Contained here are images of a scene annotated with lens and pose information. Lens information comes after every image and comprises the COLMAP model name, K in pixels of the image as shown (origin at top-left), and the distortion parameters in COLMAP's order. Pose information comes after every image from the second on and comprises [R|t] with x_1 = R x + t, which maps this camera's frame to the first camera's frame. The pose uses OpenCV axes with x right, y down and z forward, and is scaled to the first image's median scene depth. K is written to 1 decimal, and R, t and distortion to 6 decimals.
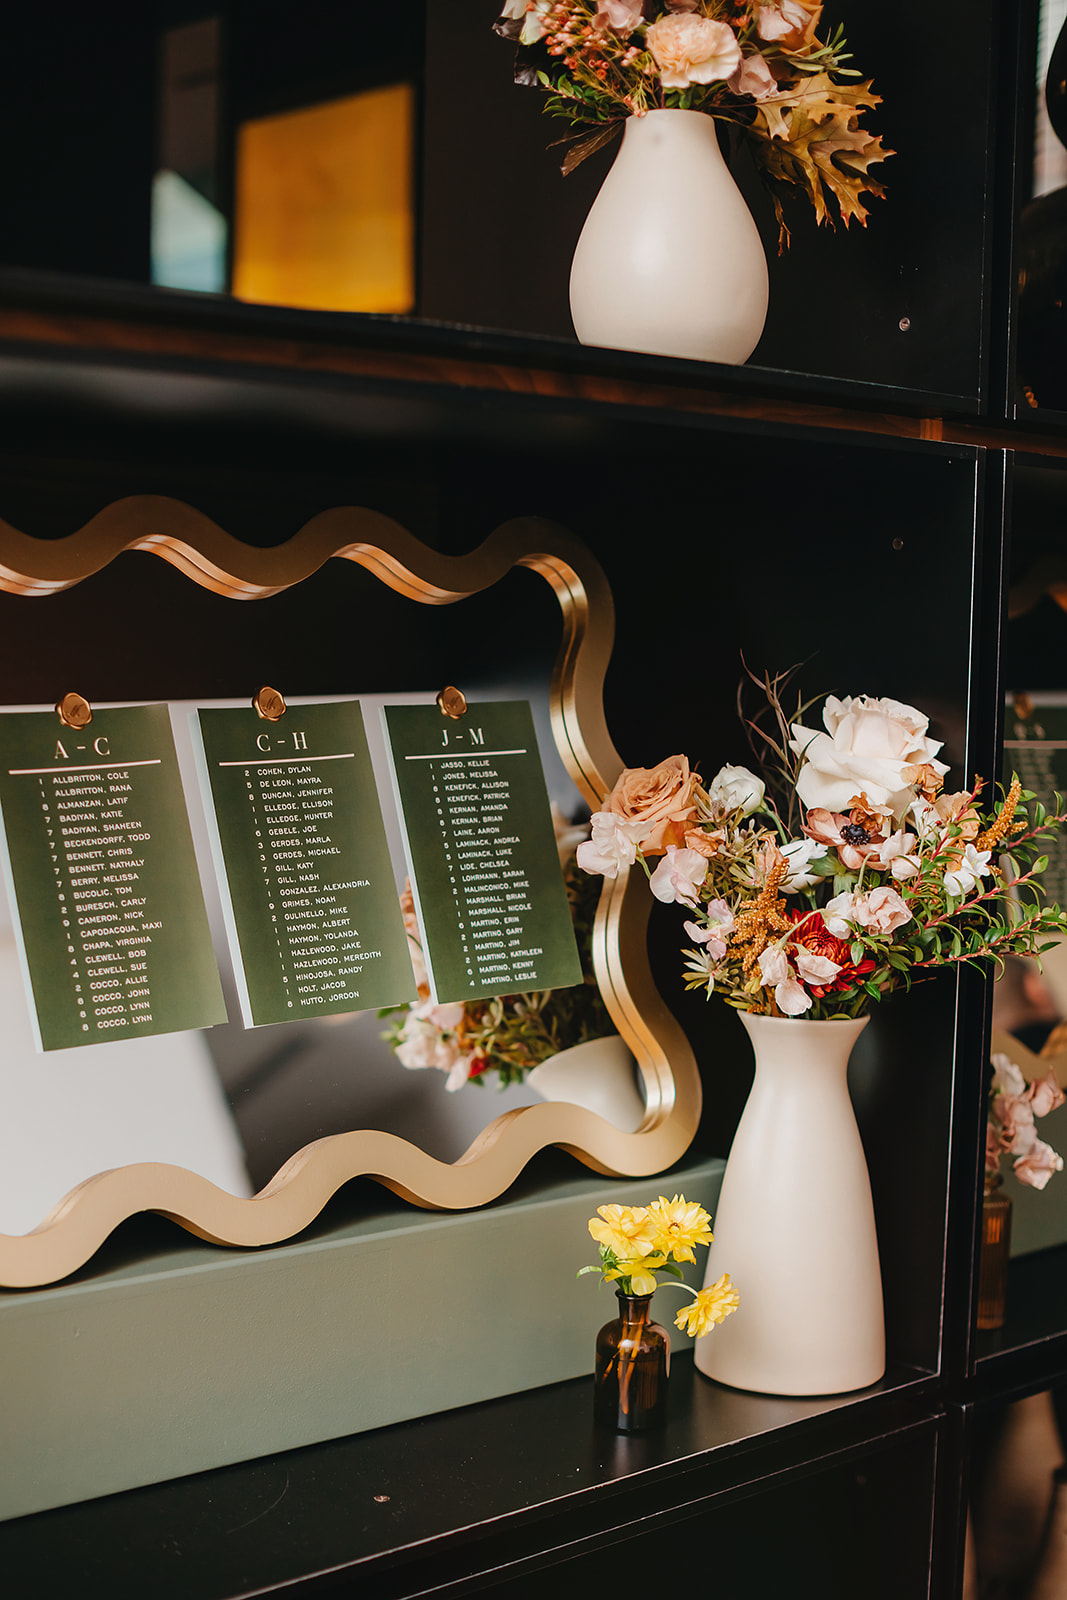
lens RADIAL K [[2353.6, 0, 533.5], [0, 2353.6, 856.0], [0, 0, 1]] dist [-0.136742, 0.096437]
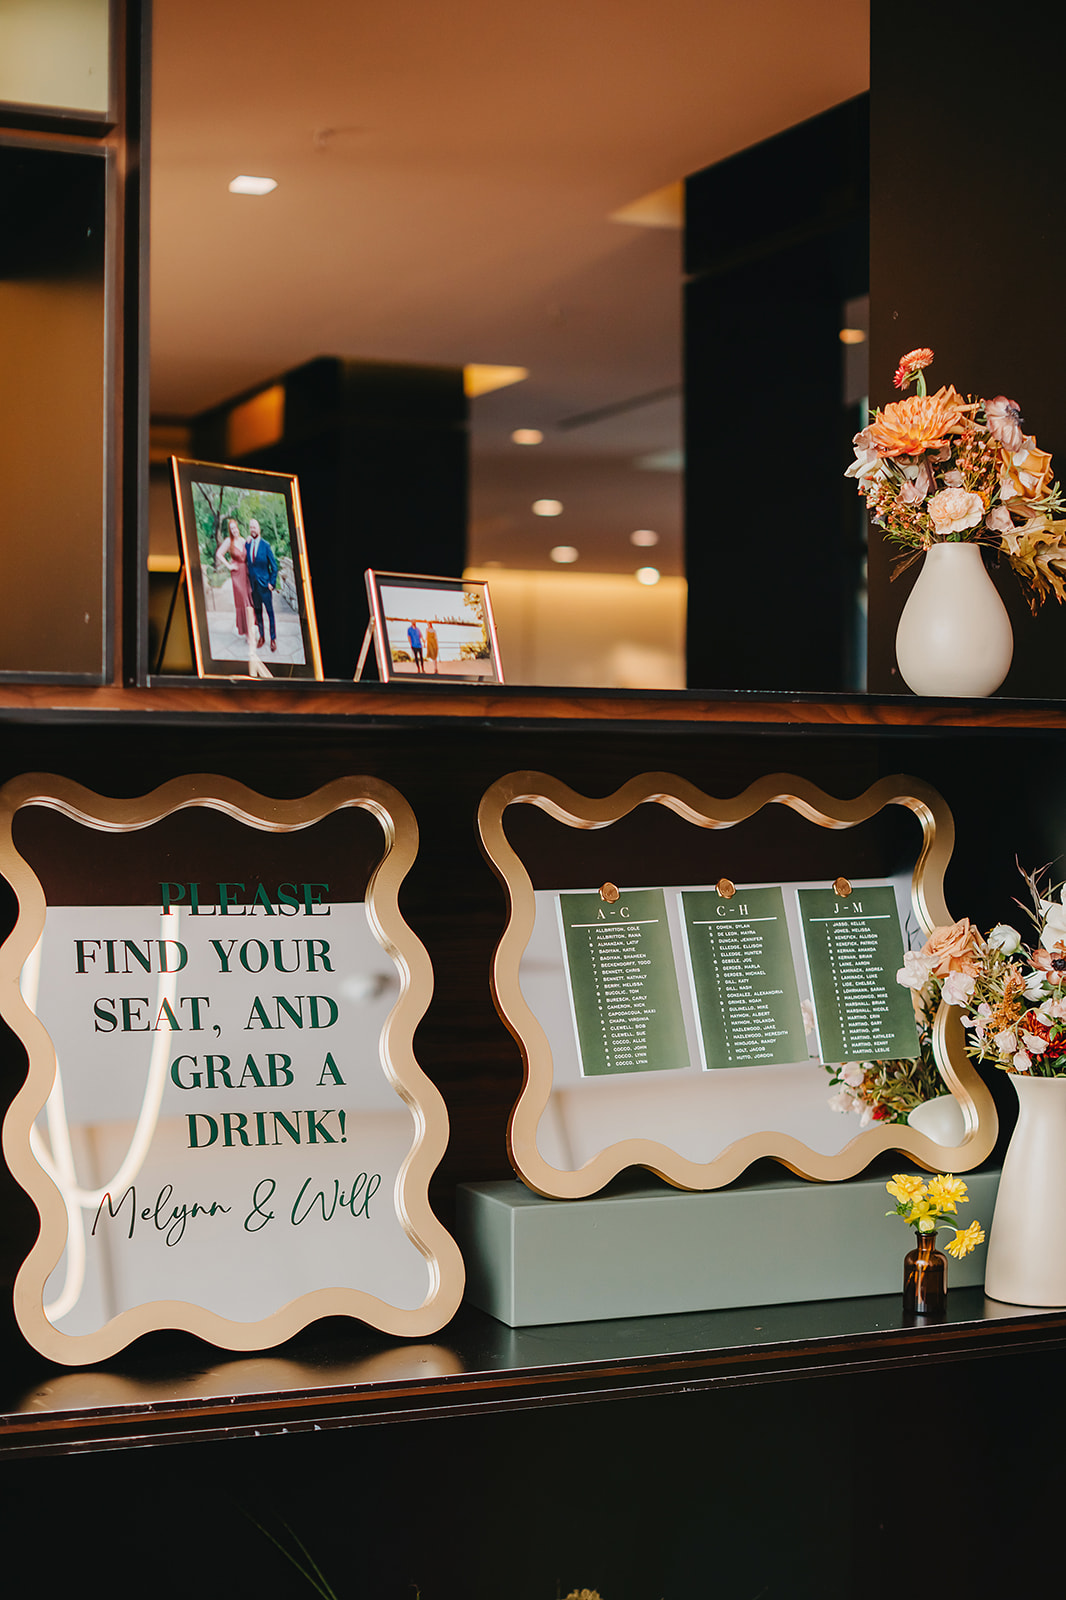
lens RADIAL K [[2353.6, 0, 533.0], [0, 2353.6, 856.0], [0, 0, 1]] dist [-0.136742, 0.096437]
pose [[0.946803, -0.007690, -0.321722, 0.318382], [-0.016668, 0.997201, -0.072887, 0.041560], [0.321382, 0.074373, 0.944025, -0.710010]]
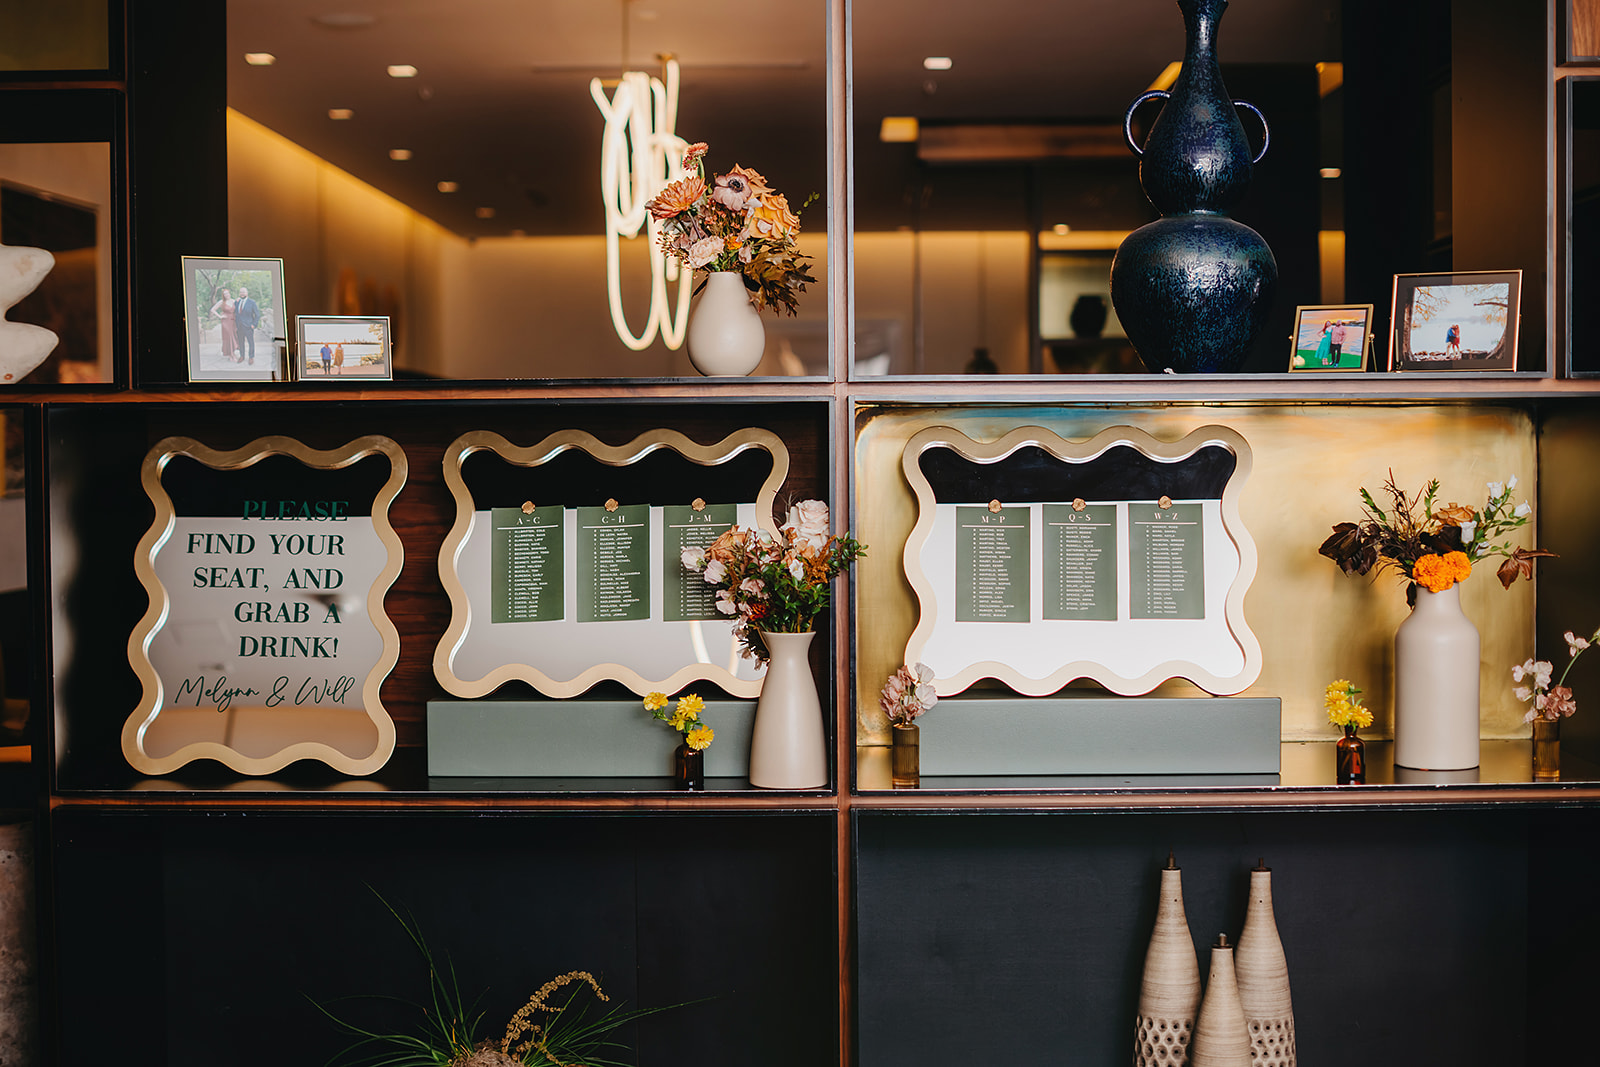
lens RADIAL K [[2353.6, 0, 800.0], [0, 2353.6, 533.5], [0, 0, 1]] dist [-0.136742, 0.096437]
pose [[0.737506, 0.000498, -0.675340, 1.861189], [-0.043623, 0.997947, -0.046902, 0.083637], [0.673930, 0.064051, 0.736013, -0.824572]]
